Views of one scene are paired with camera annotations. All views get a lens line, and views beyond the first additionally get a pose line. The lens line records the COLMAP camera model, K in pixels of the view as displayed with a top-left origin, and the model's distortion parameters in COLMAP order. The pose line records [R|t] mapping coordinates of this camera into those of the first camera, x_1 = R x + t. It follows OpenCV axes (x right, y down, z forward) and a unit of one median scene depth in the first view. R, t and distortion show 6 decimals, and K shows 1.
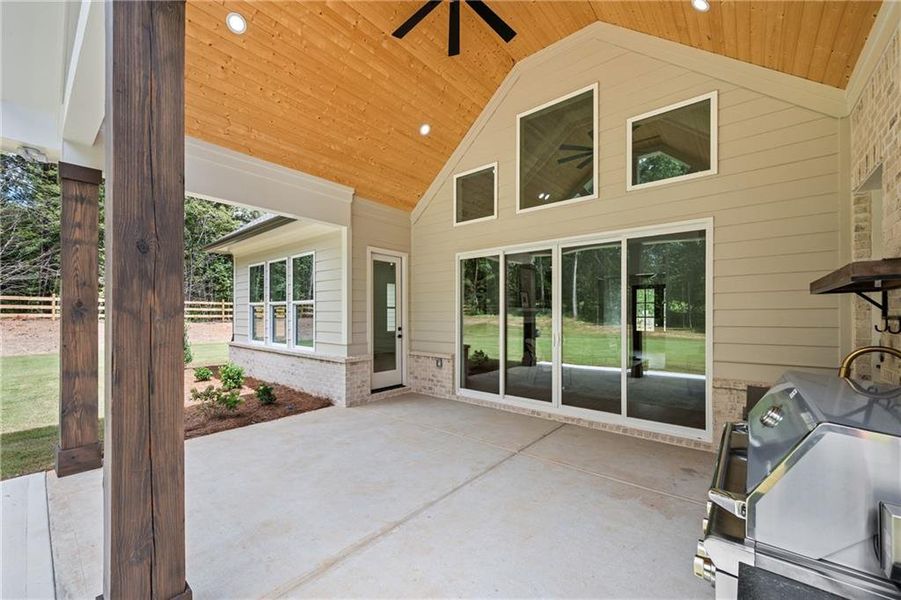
lens RADIAL K [[356.5, 0, 450.4], [0, 356.5, 313.1], [0, 0, 1]] dist [0.001628, 0.000190]
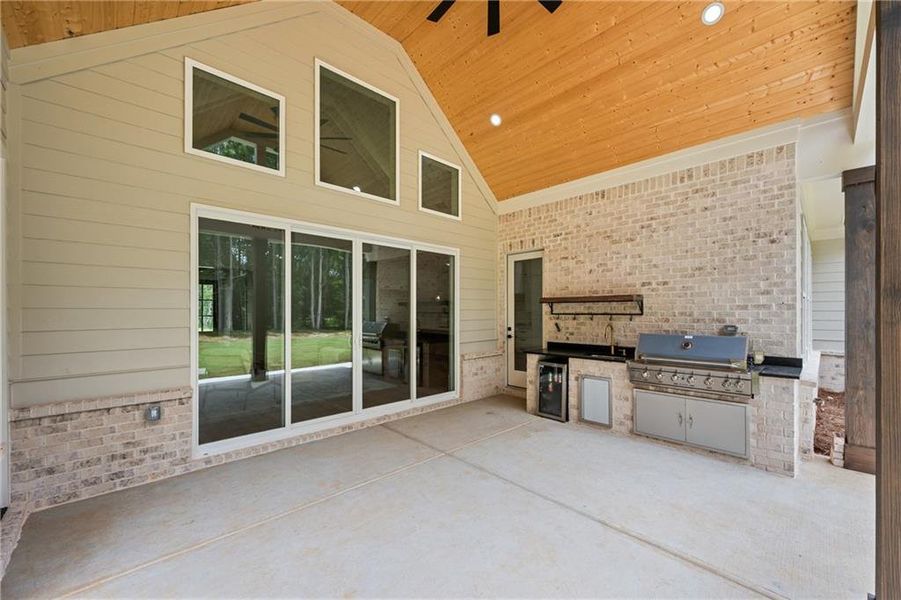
lens RADIAL K [[356.5, 0, 450.4], [0, 356.5, 313.1], [0, 0, 1]] dist [0.001628, 0.000190]
pose [[0.111001, -0.004740, 0.993809, -0.557528], [-0.001385, 0.999987, 0.004924, -0.001966], [-0.993819, -0.001923, 0.110993, 0.621177]]
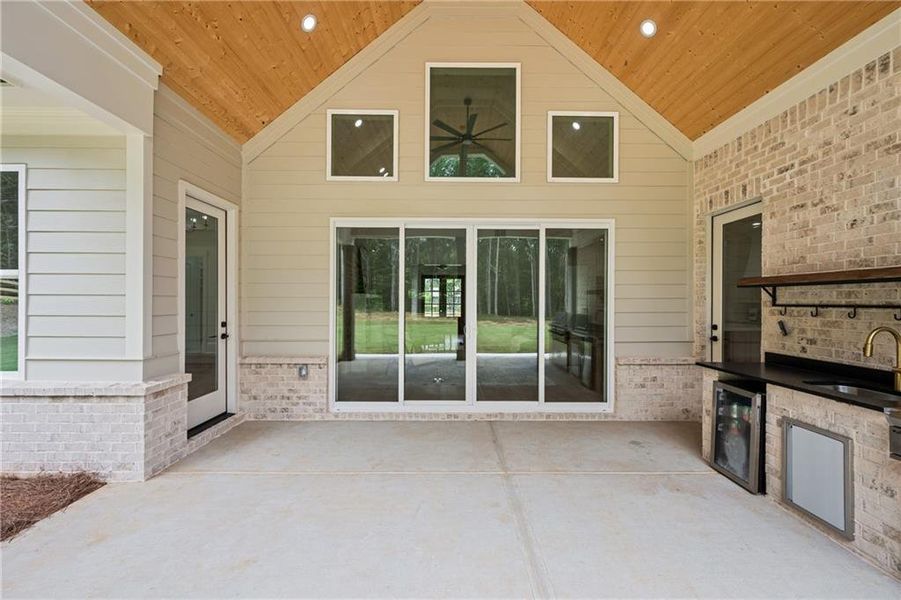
lens RADIAL K [[351.5, 0, 450.7], [0, 351.5, 300.9], [0, 0, 1]] dist [0.001862, 0.000305]
pose [[0.761248, 0.002222, 0.648457, -0.300309], [-0.004855, 0.999986, 0.002273, -0.000833], [-0.648442, -0.004879, 0.761248, 0.336532]]
